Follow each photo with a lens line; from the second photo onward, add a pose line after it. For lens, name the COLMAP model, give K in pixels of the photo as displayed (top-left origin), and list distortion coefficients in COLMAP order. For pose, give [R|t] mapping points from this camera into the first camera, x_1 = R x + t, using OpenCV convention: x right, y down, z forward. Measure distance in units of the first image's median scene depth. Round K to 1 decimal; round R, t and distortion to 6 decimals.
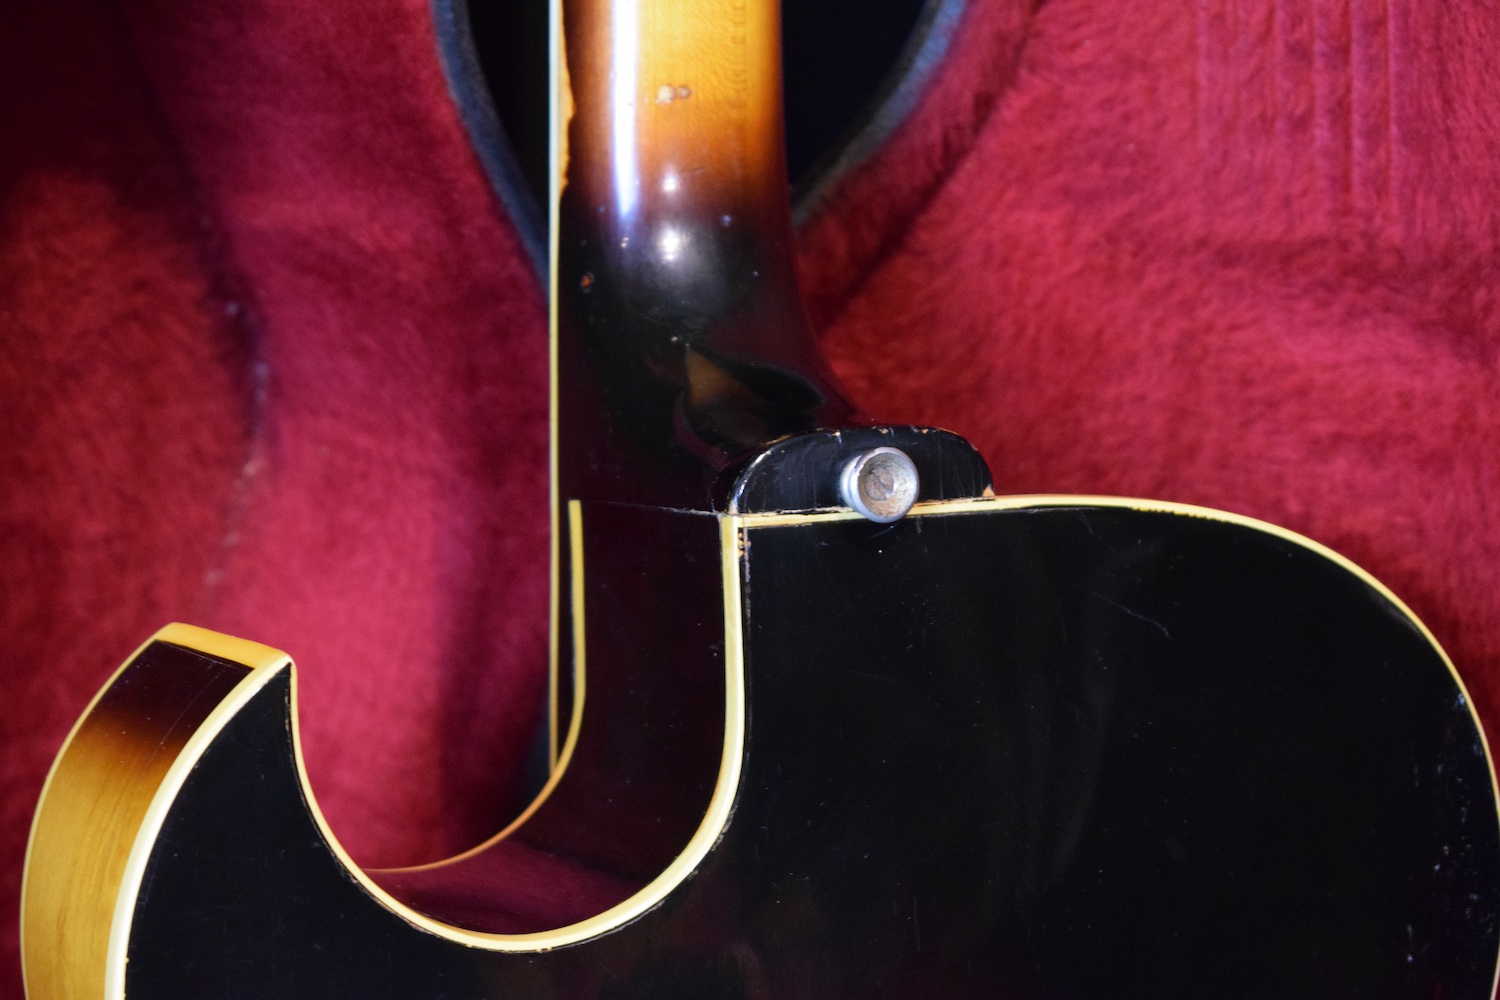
lens RADIAL K [[3402.2, 0, 745.6], [0, 3402.2, 527.2], [0, 0, 1]] dist [0.063474, 0.000000]
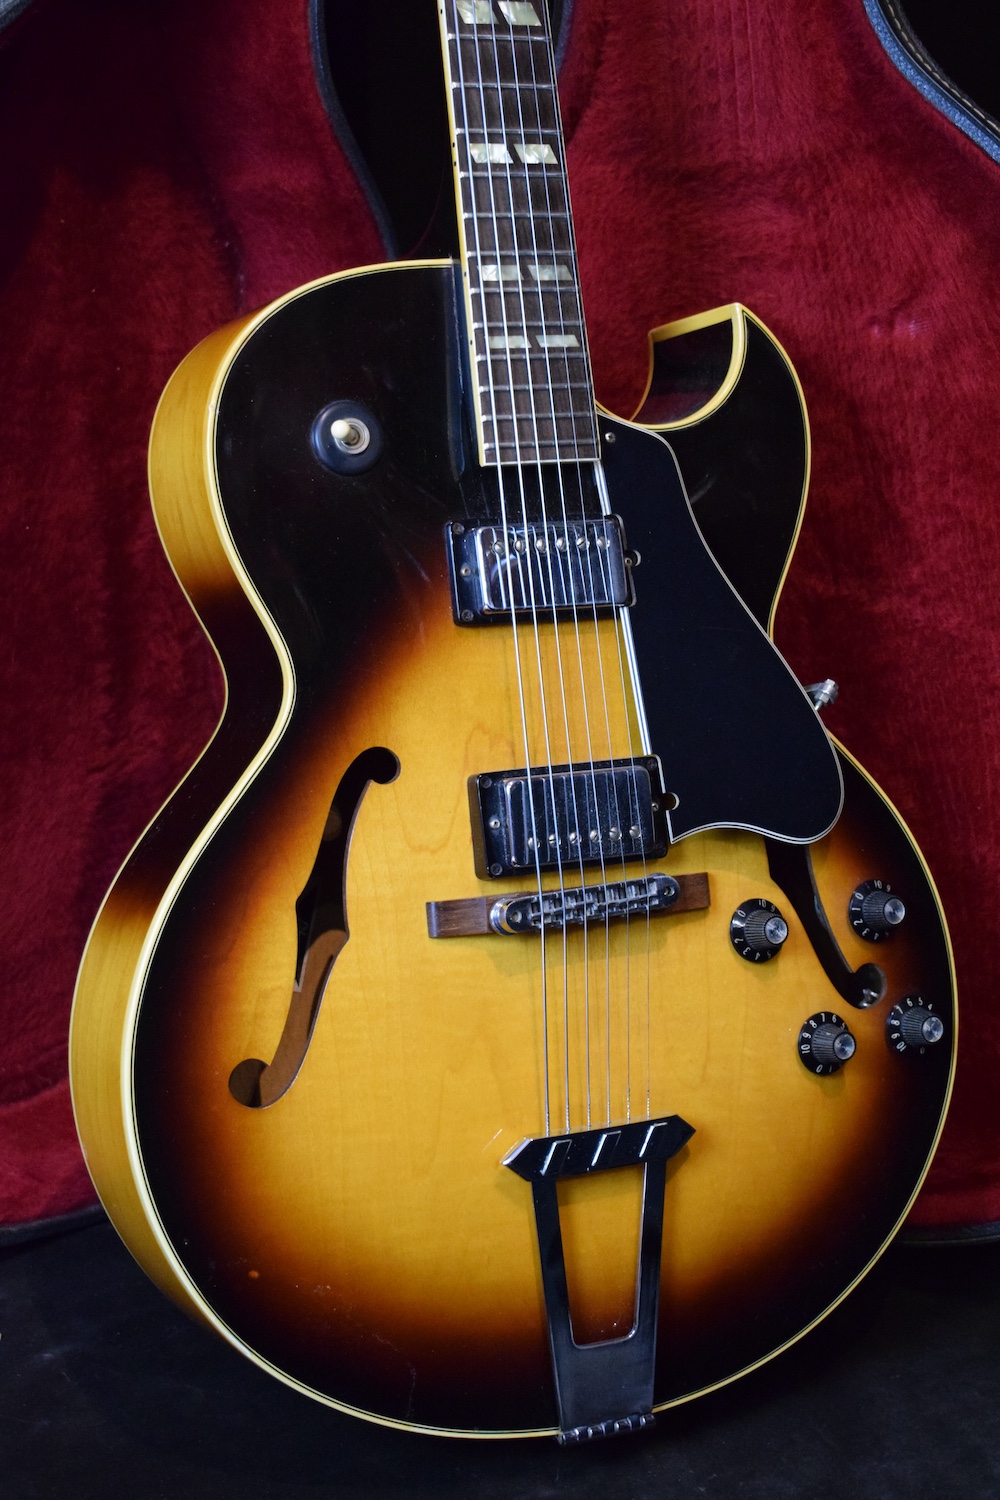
lens RADIAL K [[2624.2, 0, 478.8], [0, 2624.2, 745.5], [0, 0, 1]] dist [0.004991, 0.000000]
pose [[0.998114, -0.024135, -0.056446, 0.095386], [0.022350, 0.999237, -0.032031, 0.329001], [0.057176, 0.030709, 0.997892, -0.645229]]
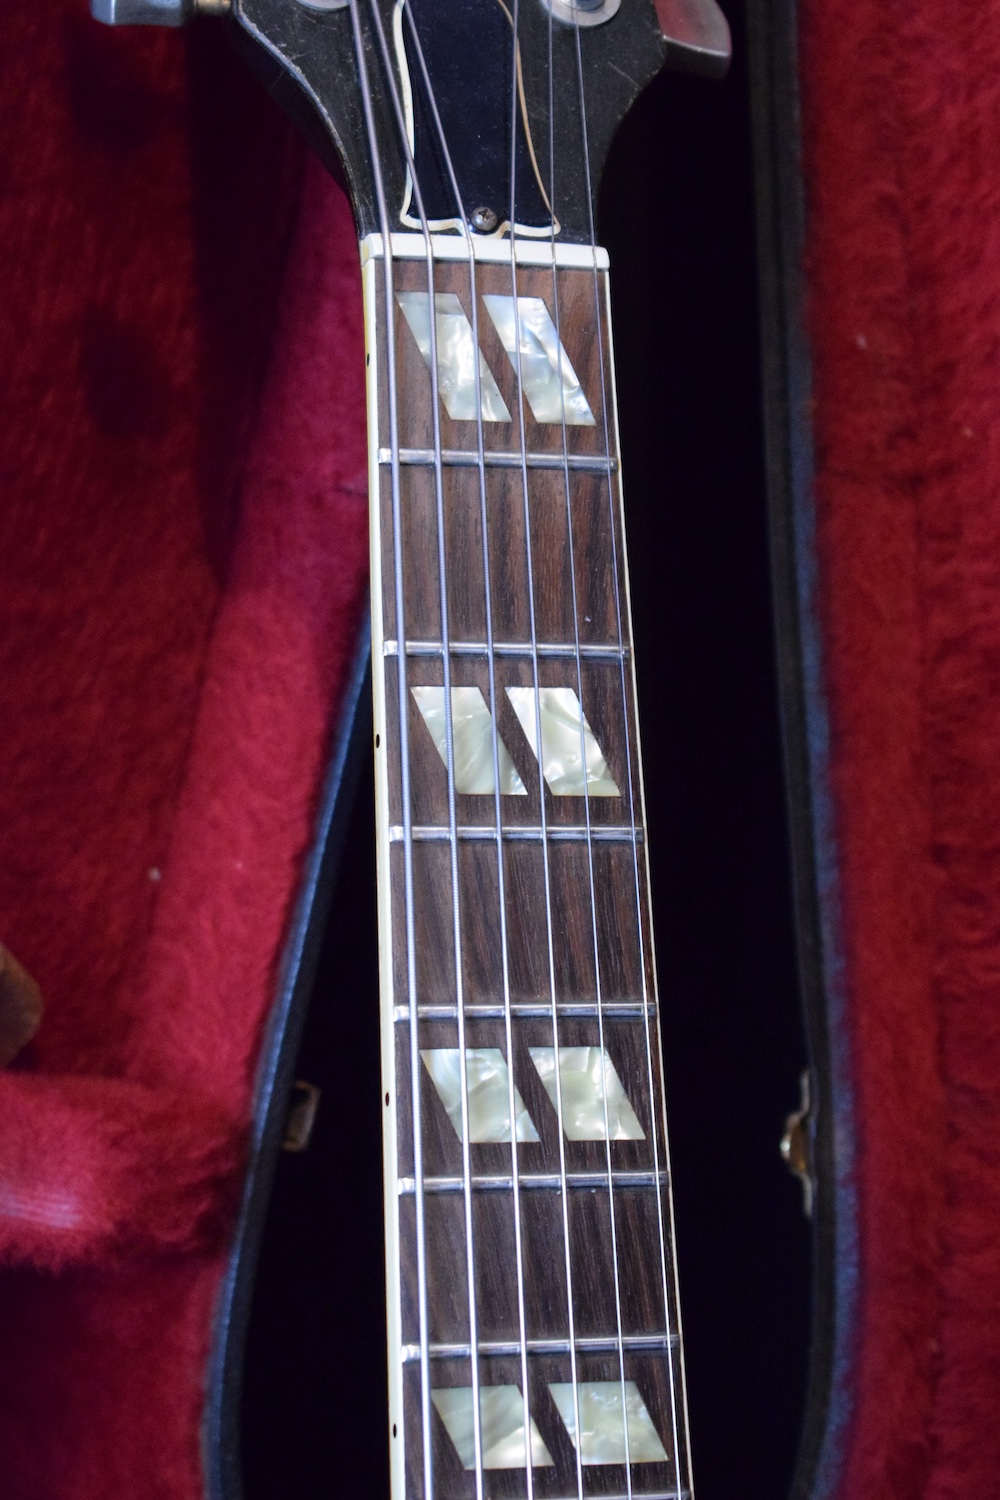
lens RADIAL K [[3402.2, 0, 493.5], [0, 3402.2, 744.8], [0, 0, 1]] dist [0.063474, 0.000000]
pose [[0.980889, -0.003582, -0.194536, 0.154475], [-0.034909, 0.980366, -0.194071, -0.178928], [0.191411, 0.197153, 0.961505, 0.080558]]
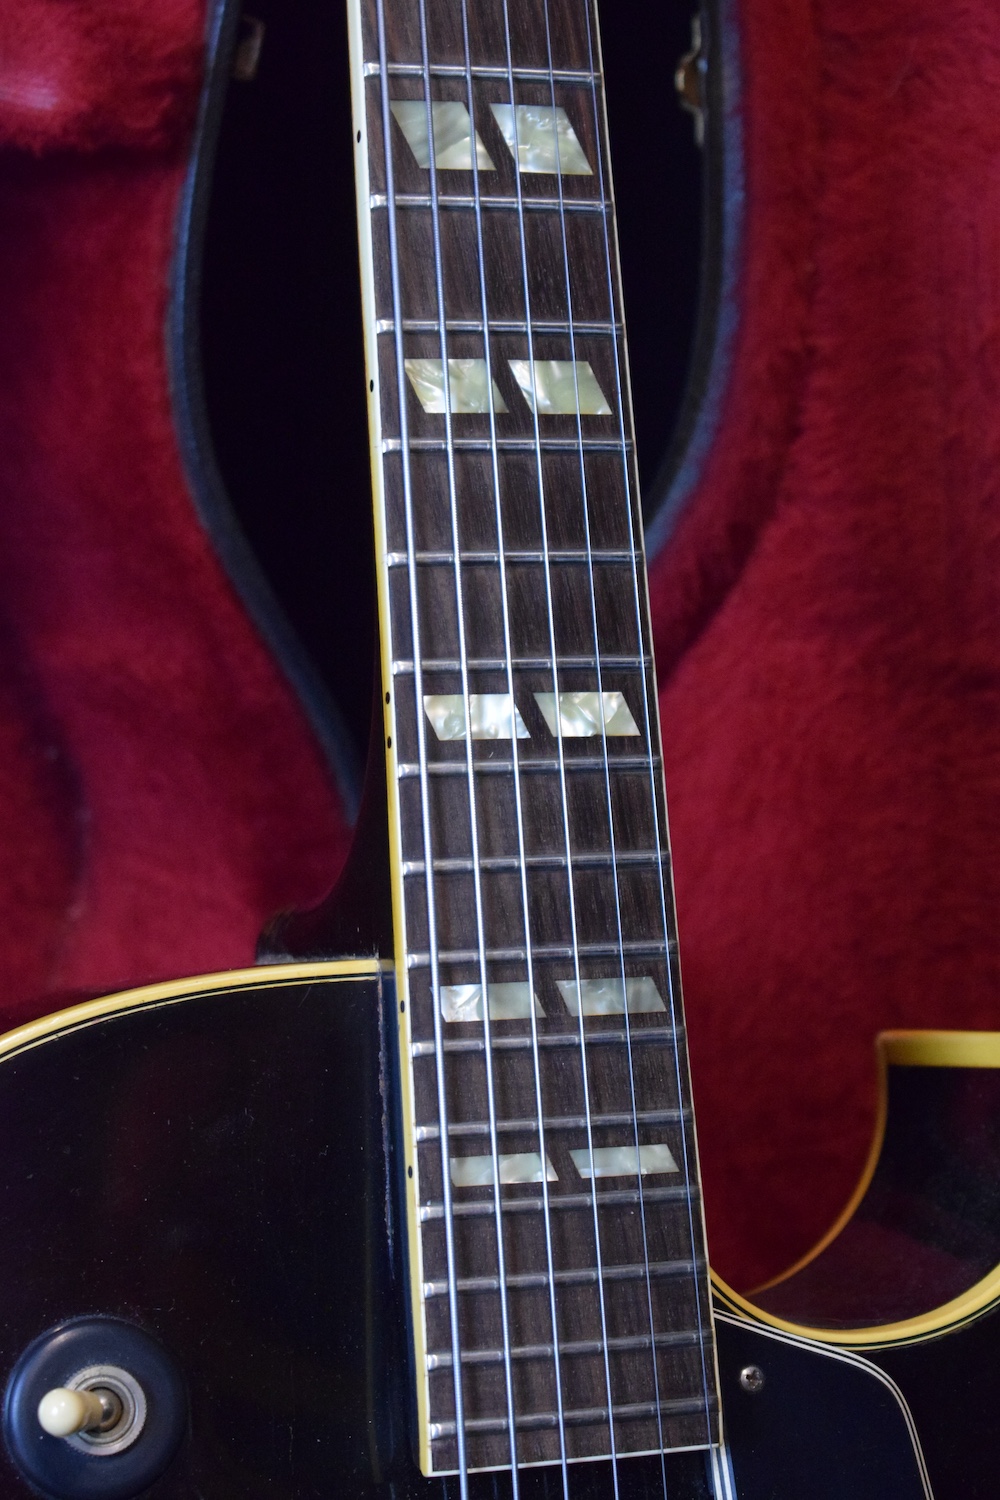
lens RADIAL K [[3402.2, 0, 489.9], [0, 3402.2, 750.8], [0, 0, 1]] dist [0.063474, 0.000000]
pose [[0.988893, -0.003450, -0.148589, 0.148970], [-0.014166, 0.992991, -0.117336, 0.060411], [0.147953, 0.118138, 0.981913, 0.003511]]
